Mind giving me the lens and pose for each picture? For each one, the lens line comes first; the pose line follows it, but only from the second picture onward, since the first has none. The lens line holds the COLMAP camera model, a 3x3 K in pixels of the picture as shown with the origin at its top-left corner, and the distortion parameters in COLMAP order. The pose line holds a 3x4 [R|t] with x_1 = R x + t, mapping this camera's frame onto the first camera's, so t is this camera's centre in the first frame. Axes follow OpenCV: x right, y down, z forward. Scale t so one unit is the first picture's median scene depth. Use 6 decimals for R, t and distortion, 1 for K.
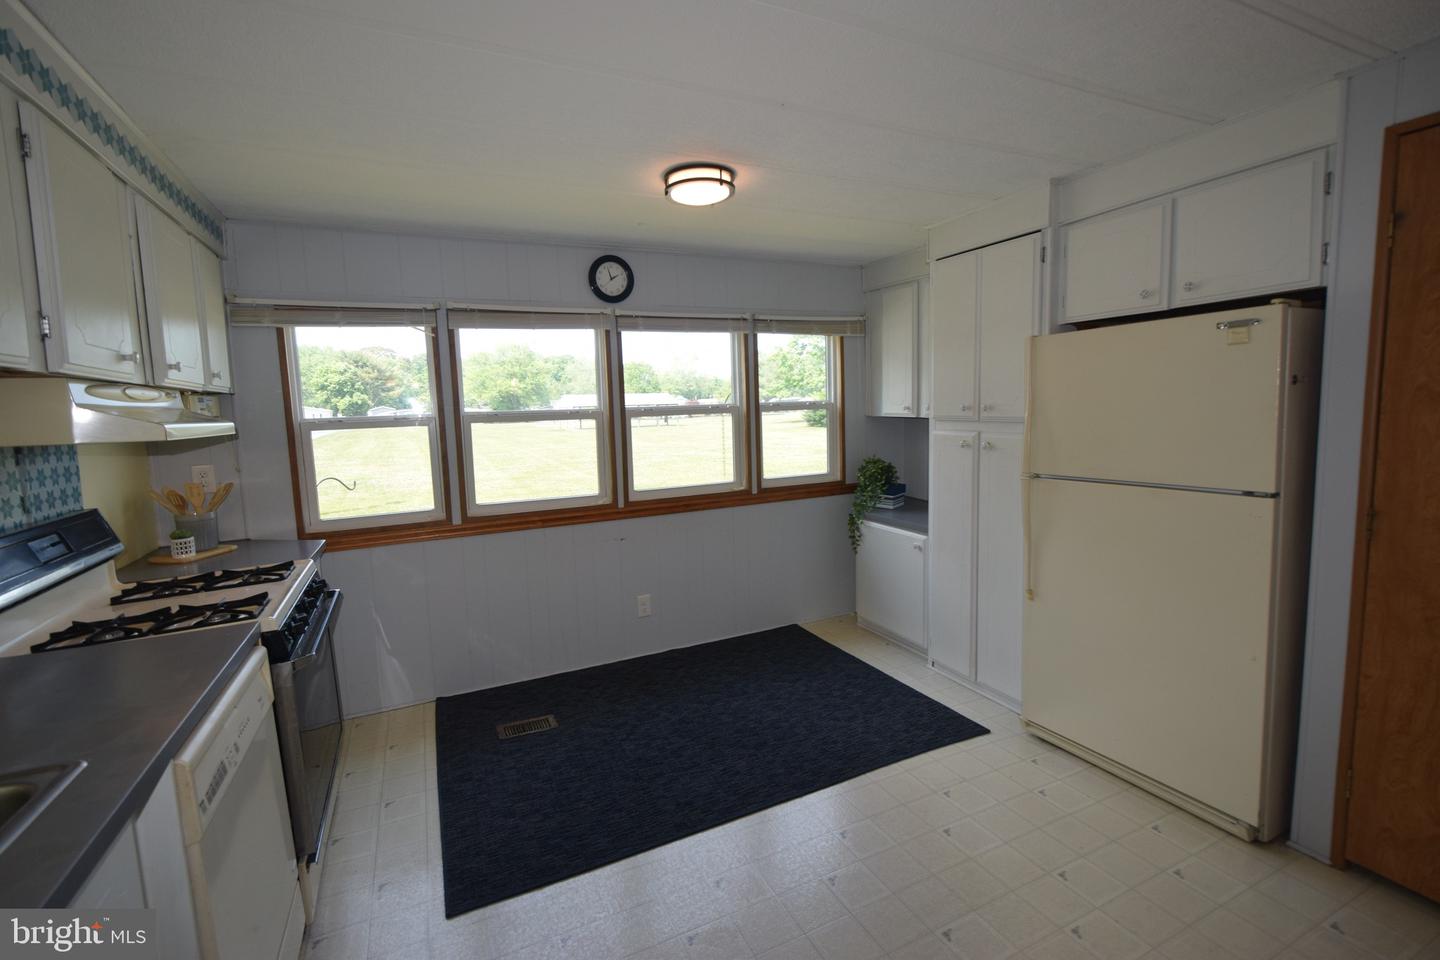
lens RADIAL K [[631.0, 0, 715.6], [0, 631.0, 465.9], [0, 0, 1]] dist [0.003430, -0.005400]
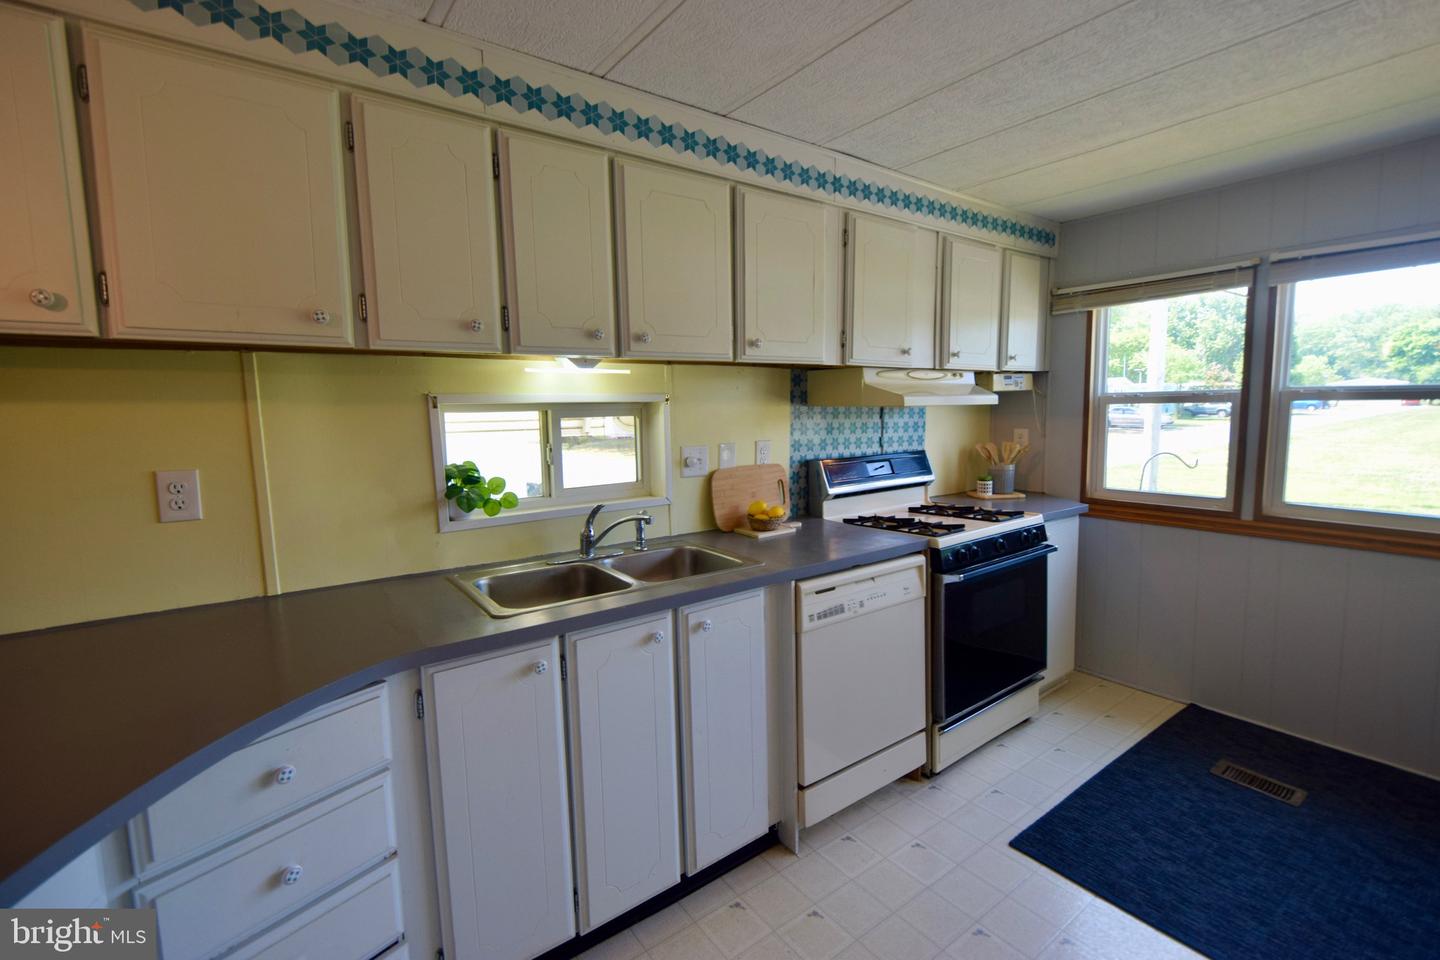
lens RADIAL K [[631.0, 0, 715.5], [0, 631.0, 469.6], [0, 0, 1]] dist [0.003430, -0.005400]
pose [[0.190196, 0.131306, -0.972925, 0.245802], [-0.082482, 0.989649, 0.117439, -0.013997], [0.978275, 0.057912, 0.199058, 0.119239]]
